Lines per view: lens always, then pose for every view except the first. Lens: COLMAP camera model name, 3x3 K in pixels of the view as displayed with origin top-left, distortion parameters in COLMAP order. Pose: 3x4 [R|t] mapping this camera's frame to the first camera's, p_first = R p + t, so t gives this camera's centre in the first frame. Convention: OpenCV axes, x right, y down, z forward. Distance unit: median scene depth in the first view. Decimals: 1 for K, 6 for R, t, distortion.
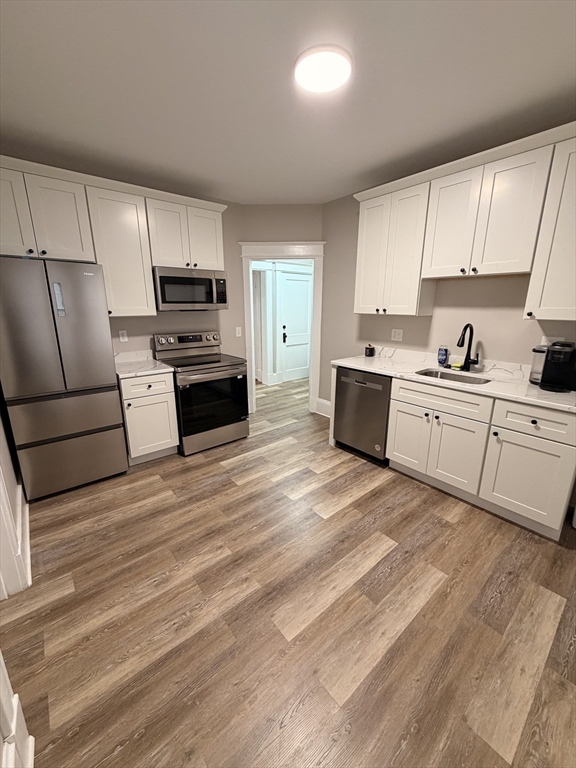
lens RADIAL K [[304.7, 0, 286.8], [0, 304.7, 382.5], [0, 0, 1]] dist [0.000296, 0.000122]
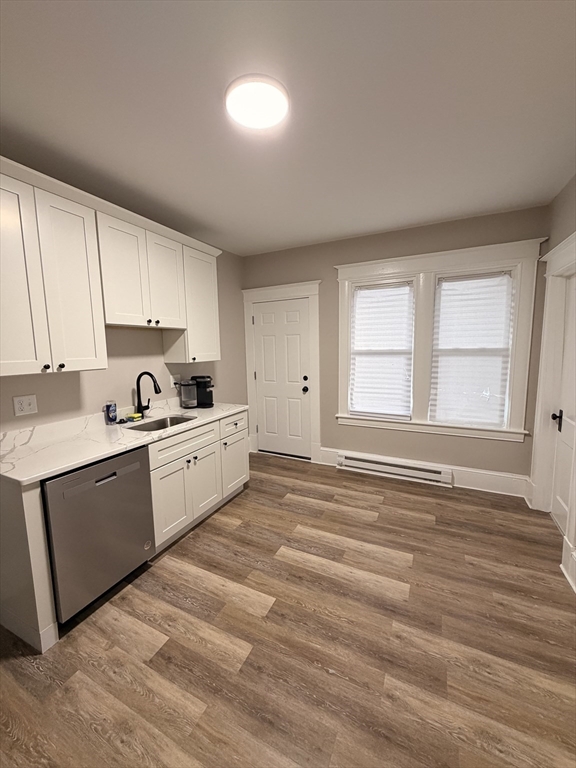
lens RADIAL K [[304.7, 0, 286.8], [0, 304.7, 382.5], [0, 0, 1]] dist [0.000296, 0.000122]
pose [[-0.409795, -0.100373, 0.906638, -0.599116], [0.245049, 0.945277, 0.215411, -0.298607], [-0.878646, 0.310446, -0.362774, 1.095605]]
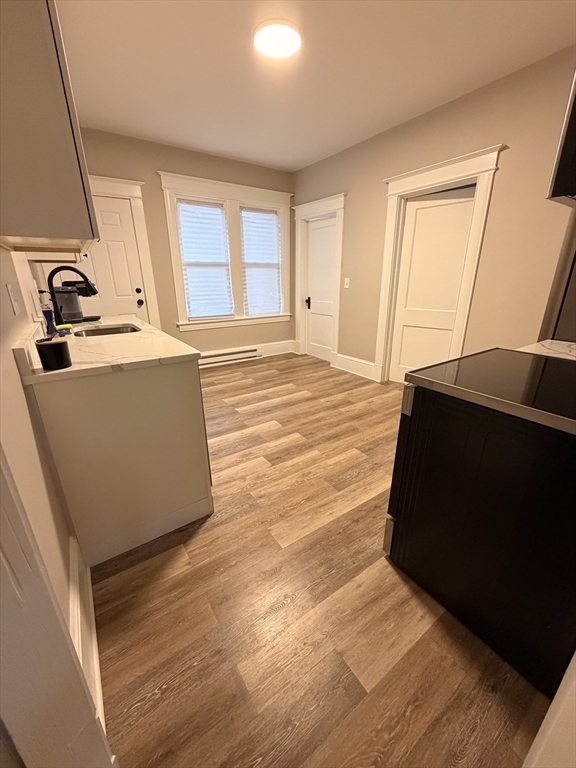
lens RADIAL K [[304.7, 0, 286.8], [0, 304.7, 382.5], [0, 0, 1]] dist [0.000296, 0.000122]
pose [[-0.995556, -0.022397, 0.091472, -0.042432], [0.031800, 0.834307, 0.550382, -0.401406], [-0.088643, 0.550845, -0.829887, 1.988708]]
